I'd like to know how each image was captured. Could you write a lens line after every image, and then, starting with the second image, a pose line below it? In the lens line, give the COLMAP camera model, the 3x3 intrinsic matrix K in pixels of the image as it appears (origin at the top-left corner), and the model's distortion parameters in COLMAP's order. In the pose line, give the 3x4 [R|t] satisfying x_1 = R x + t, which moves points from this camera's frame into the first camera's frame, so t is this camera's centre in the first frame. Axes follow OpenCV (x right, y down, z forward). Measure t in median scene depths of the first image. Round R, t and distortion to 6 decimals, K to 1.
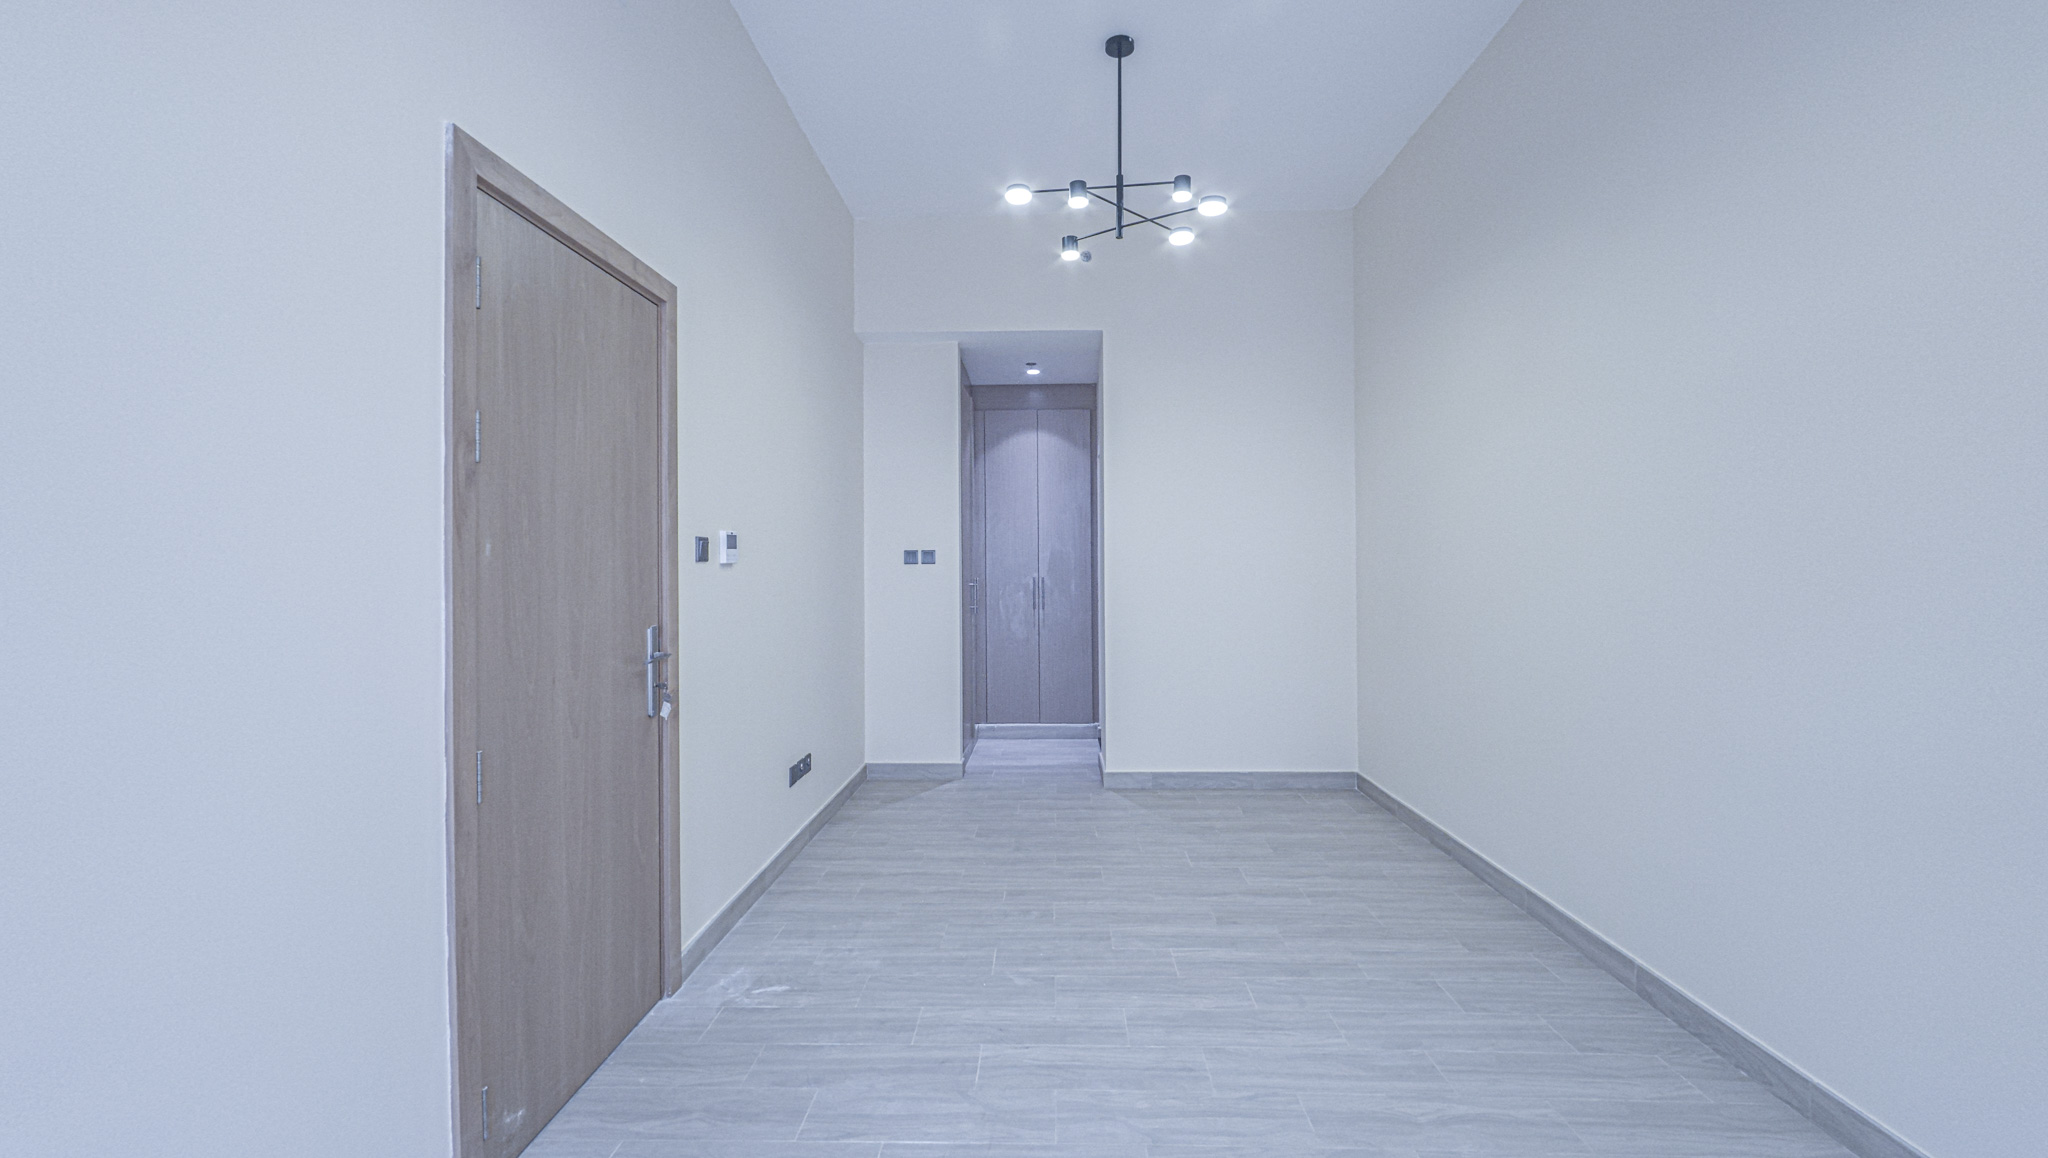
lens RADIAL K [[848.1, 0, 1028.2], [0, 848.1, 572.5], [0, 0, 1]] dist [0.001157, -0.000037]
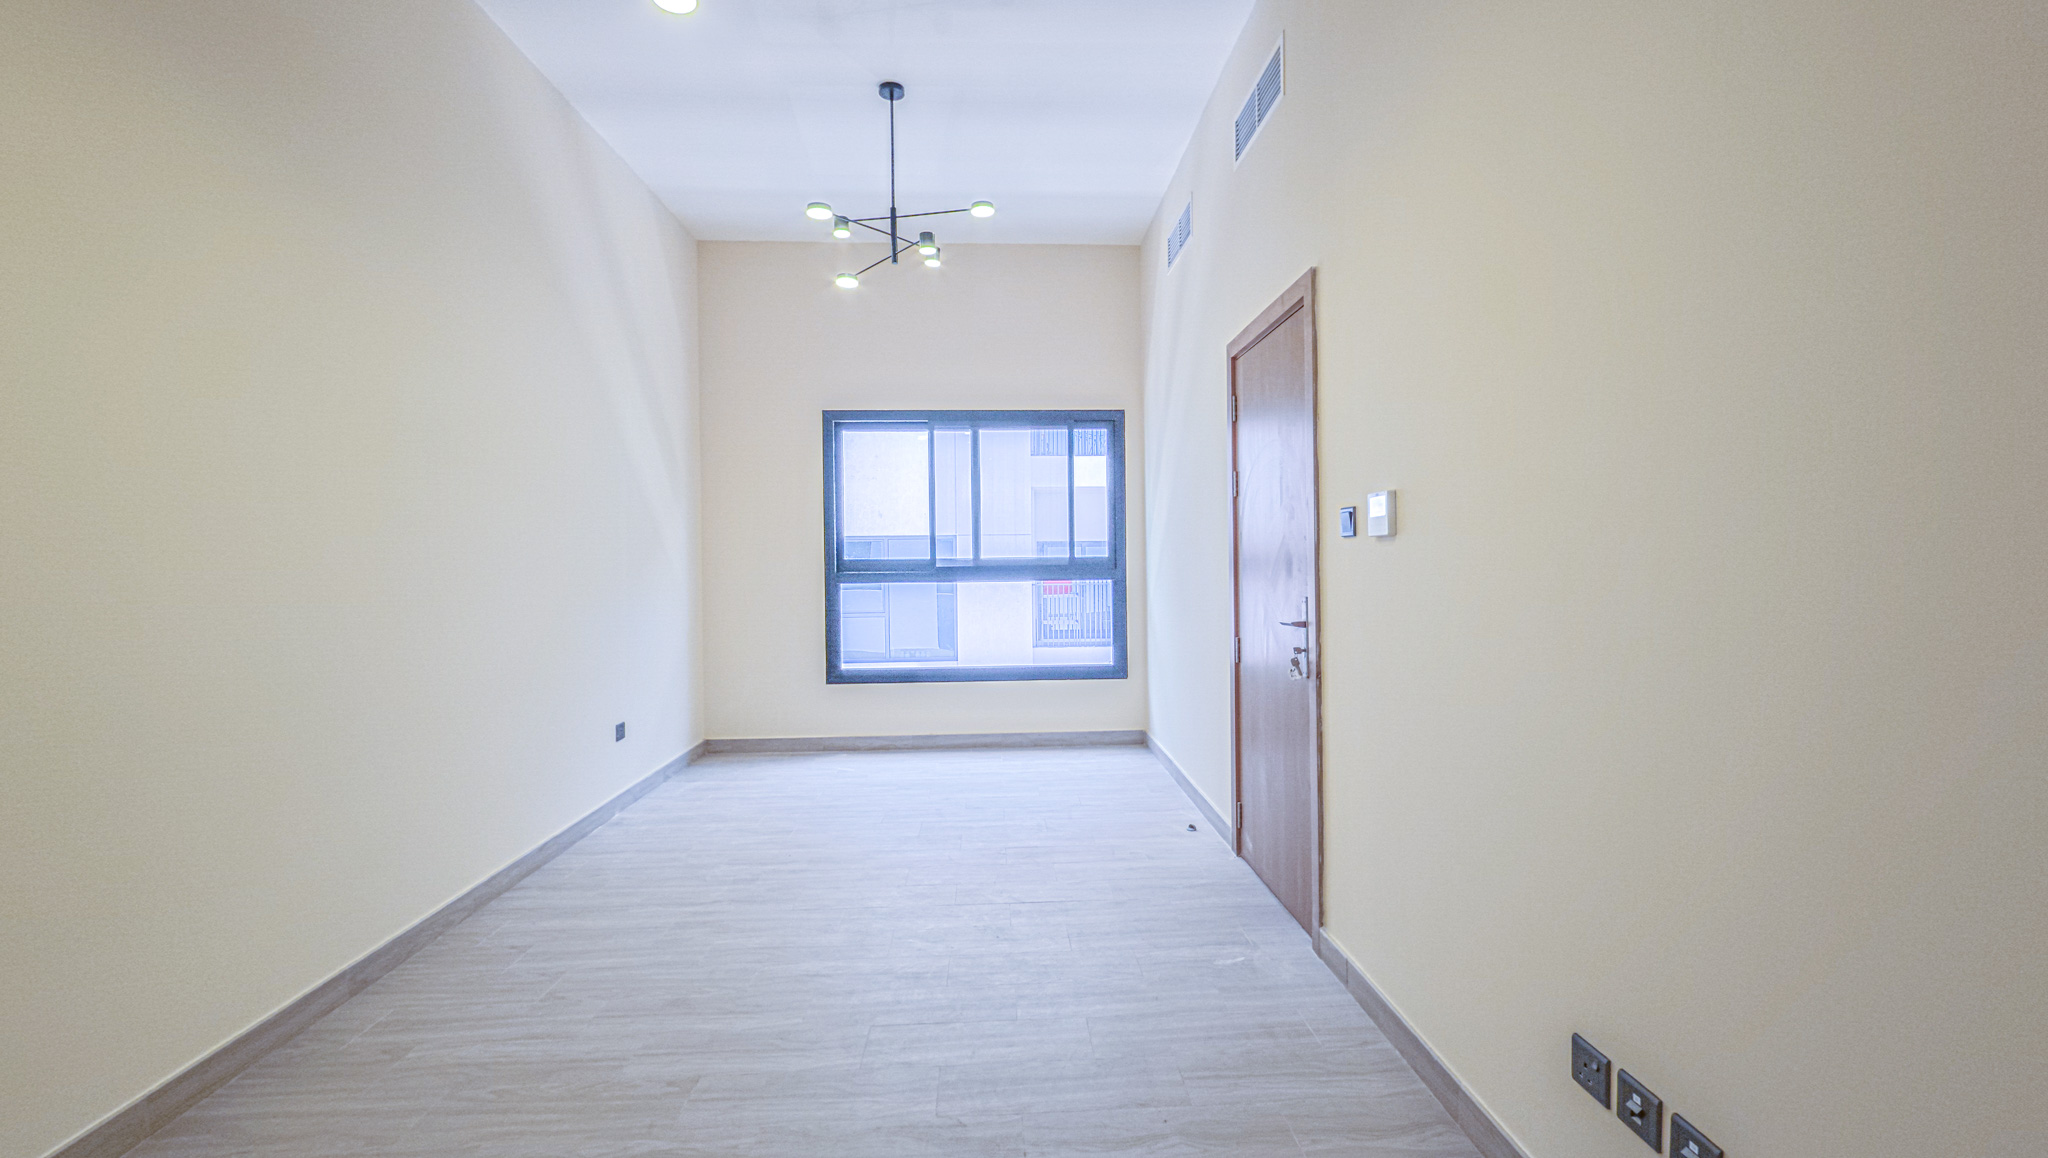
lens RADIAL K [[848.1, 0, 1028.2], [0, 848.1, 572.5], [0, 0, 1]] dist [0.001157, -0.000037]
pose [[-0.996853, 0.019686, -0.076791, 0.006001], [0.018073, 0.999602, 0.021647, 0.000293], [0.077187, 0.020191, -0.996812, 2.044199]]
